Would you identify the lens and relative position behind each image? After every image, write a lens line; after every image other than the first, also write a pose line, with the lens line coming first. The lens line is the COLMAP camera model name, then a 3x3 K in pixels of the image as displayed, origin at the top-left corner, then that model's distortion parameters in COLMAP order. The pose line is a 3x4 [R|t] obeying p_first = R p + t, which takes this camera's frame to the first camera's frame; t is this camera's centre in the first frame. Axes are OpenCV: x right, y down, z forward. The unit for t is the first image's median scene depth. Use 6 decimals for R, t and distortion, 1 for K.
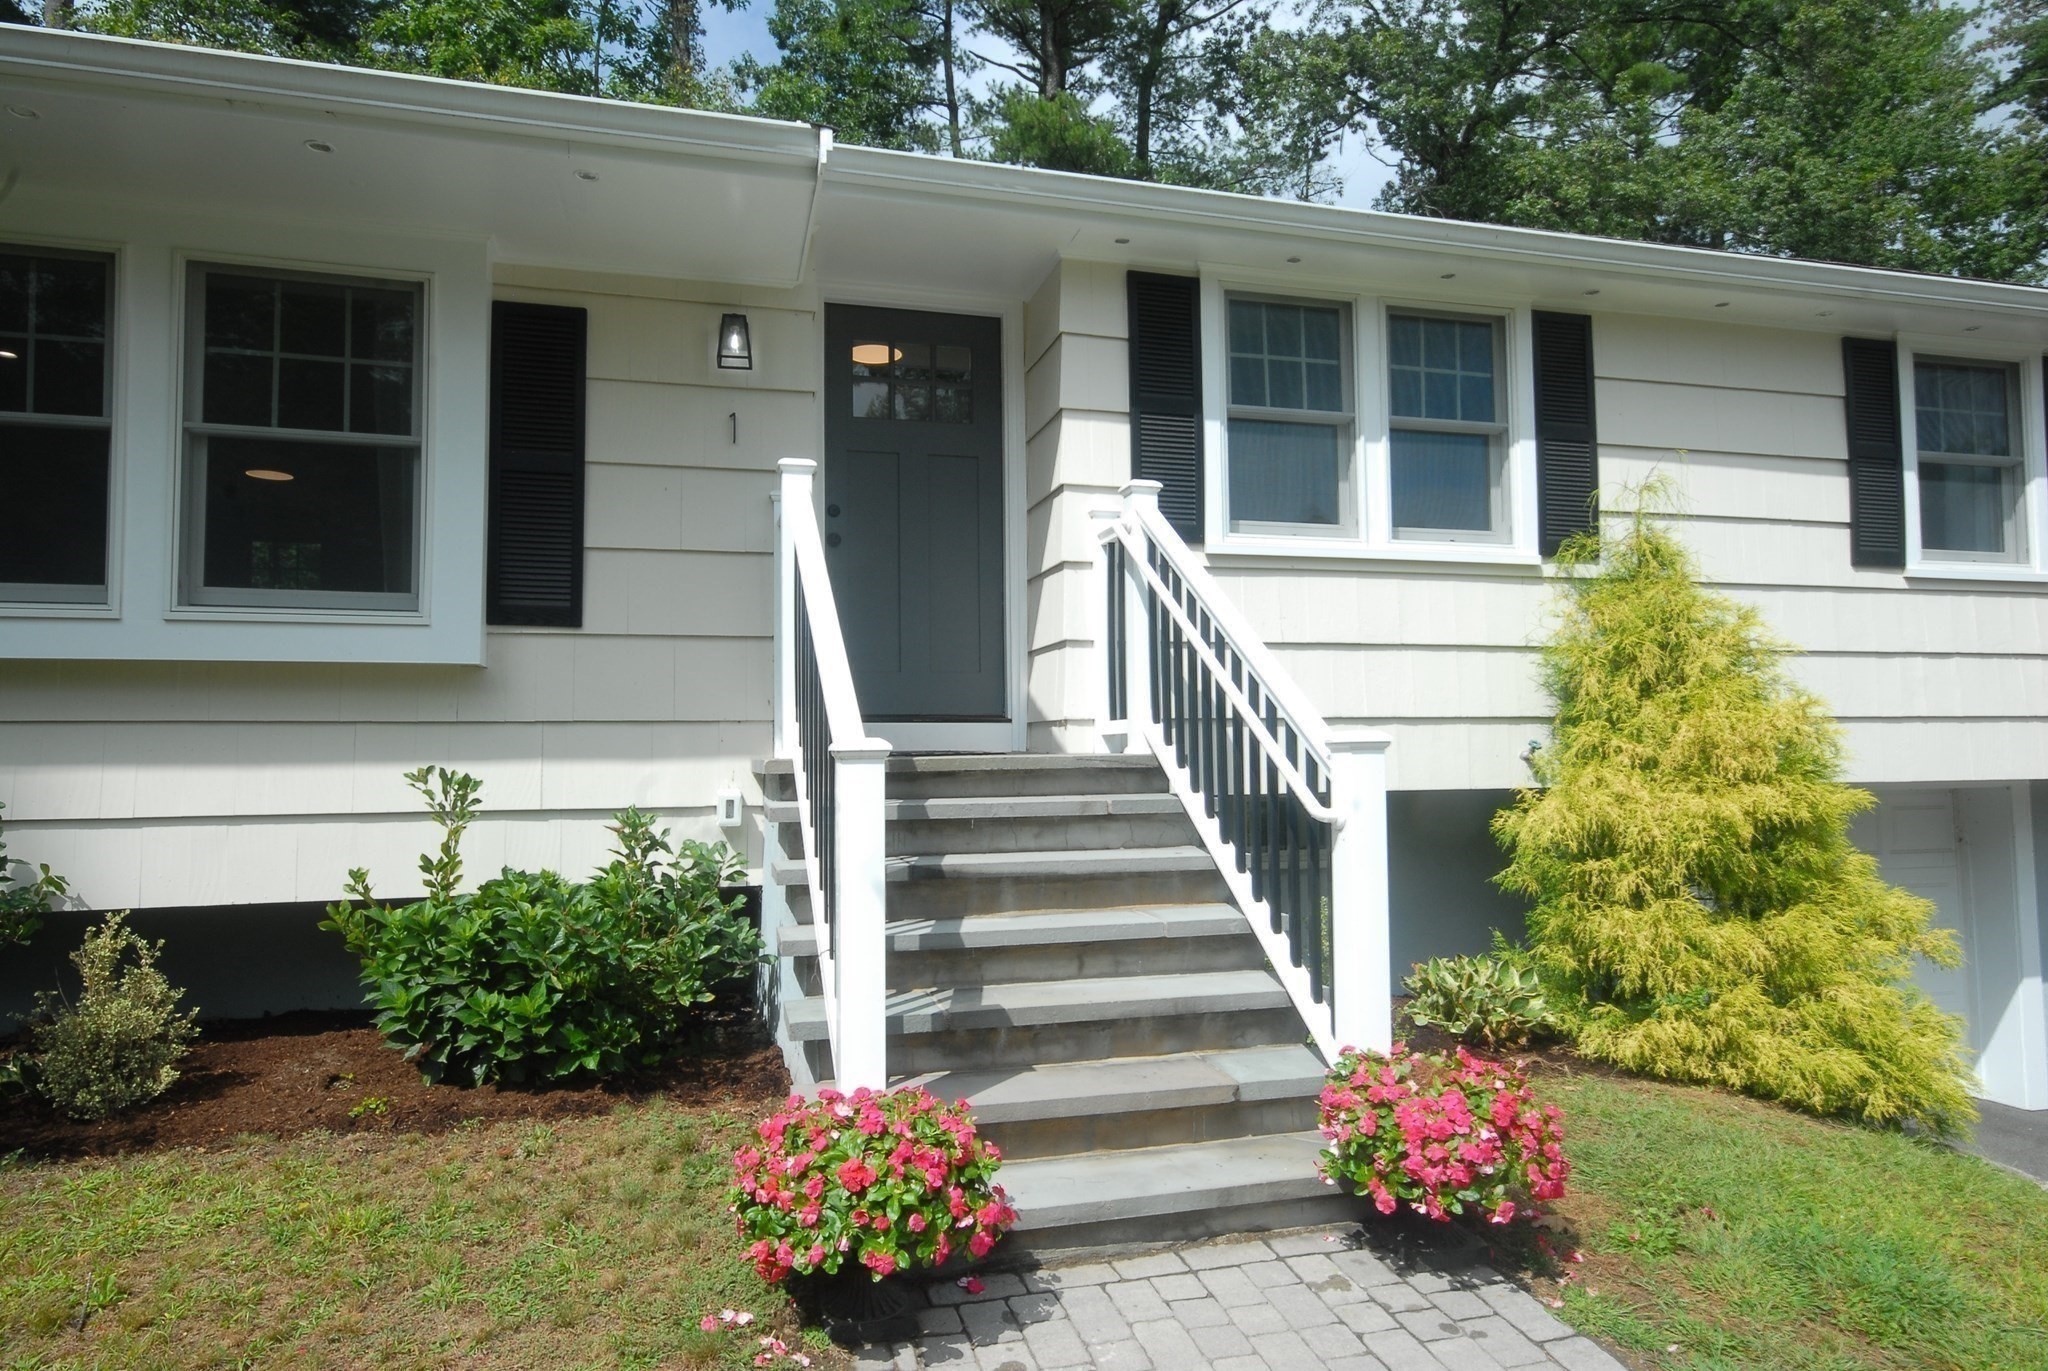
lens RADIAL K [[1211.6, 0, 1024.0], [0, 1211.6, 685.5], [0, 0, 1]] dist [0.014895, 0.000113]
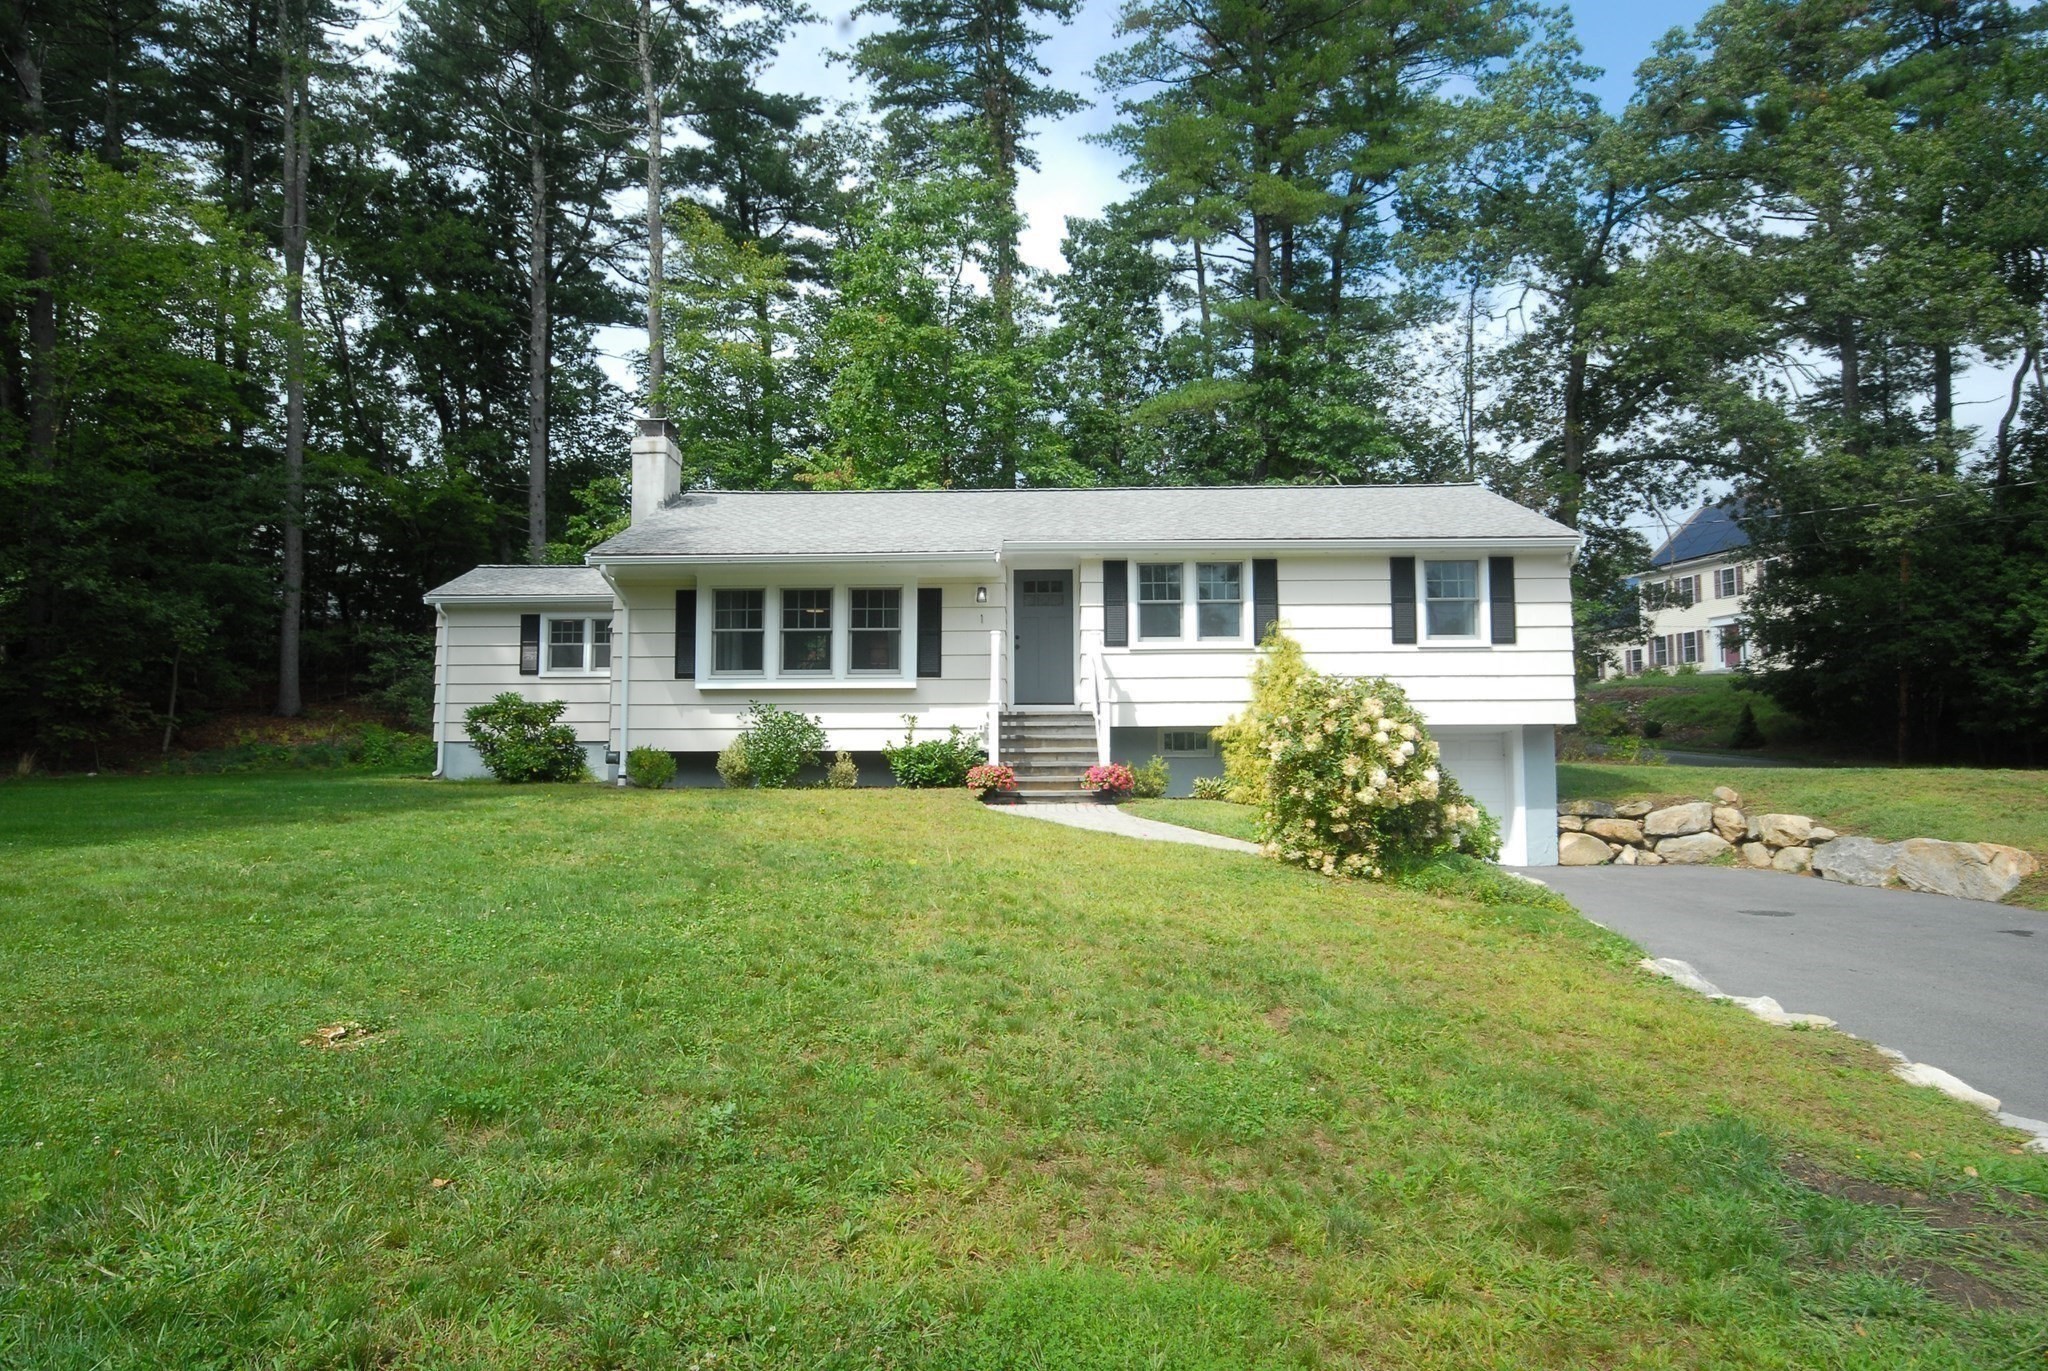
lens RADIAL K [[1211.6, 0, 1024.0], [0, 1211.6, 685.5], [0, 0, 1]] dist [0.014895, 0.000113]
pose [[0.960887, -0.018316, -0.276333, 0.703381], [0.011465, 0.999586, -0.026389, 0.060105], [0.276702, 0.022188, 0.960700, -1.941227]]
